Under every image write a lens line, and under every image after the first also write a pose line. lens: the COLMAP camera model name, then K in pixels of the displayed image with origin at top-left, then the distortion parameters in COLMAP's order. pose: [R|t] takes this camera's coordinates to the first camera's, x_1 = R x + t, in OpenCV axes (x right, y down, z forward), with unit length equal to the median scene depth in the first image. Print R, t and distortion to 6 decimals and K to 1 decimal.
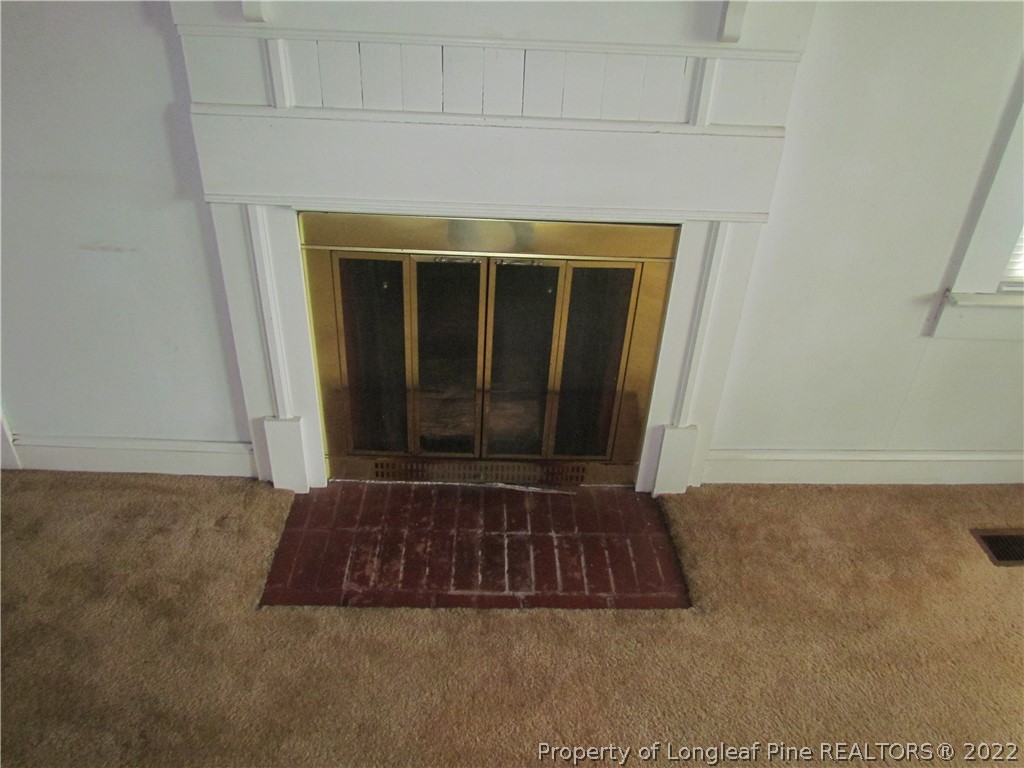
lens RADIAL K [[727.9, 0, 510.9], [0, 727.9, 379.4], [0, 0, 1]] dist [-0.050069, -0.000778]
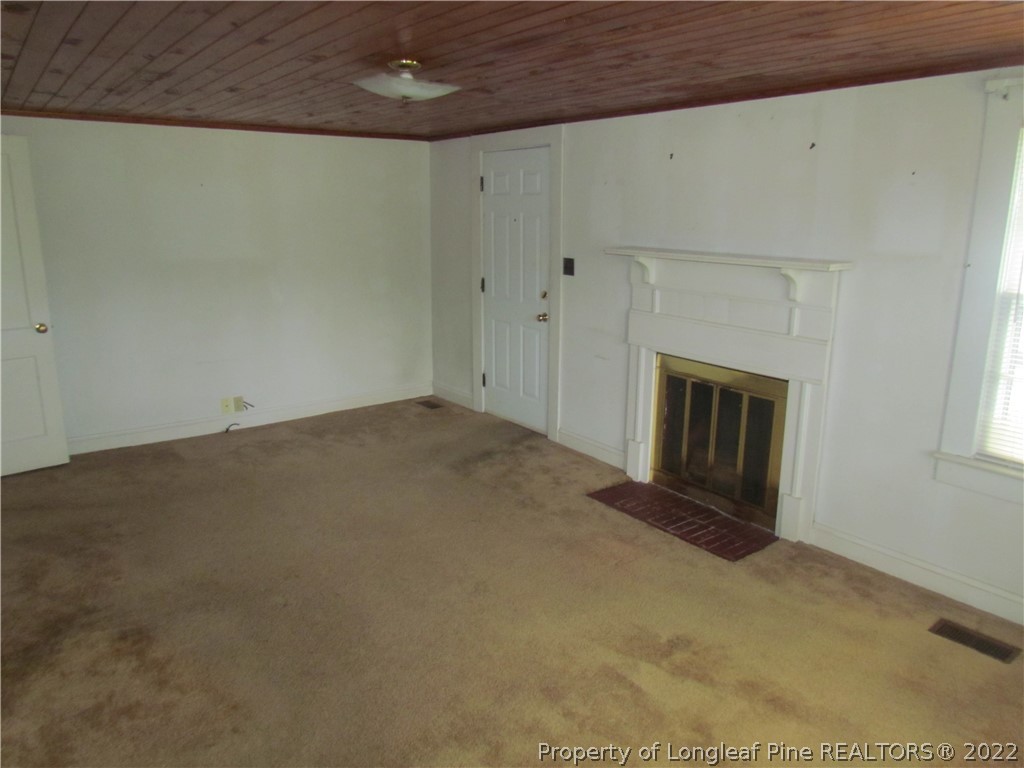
lens RADIAL K [[727.9, 0, 510.9], [0, 727.9, 379.4], [0, 0, 1]] dist [-0.050069, -0.000778]
pose [[0.577257, 0.156450, -0.801435, 1.344366], [-0.422583, 0.897059, -0.129261, 0.364447], [0.698712, 0.413289, 0.583947, -0.739349]]
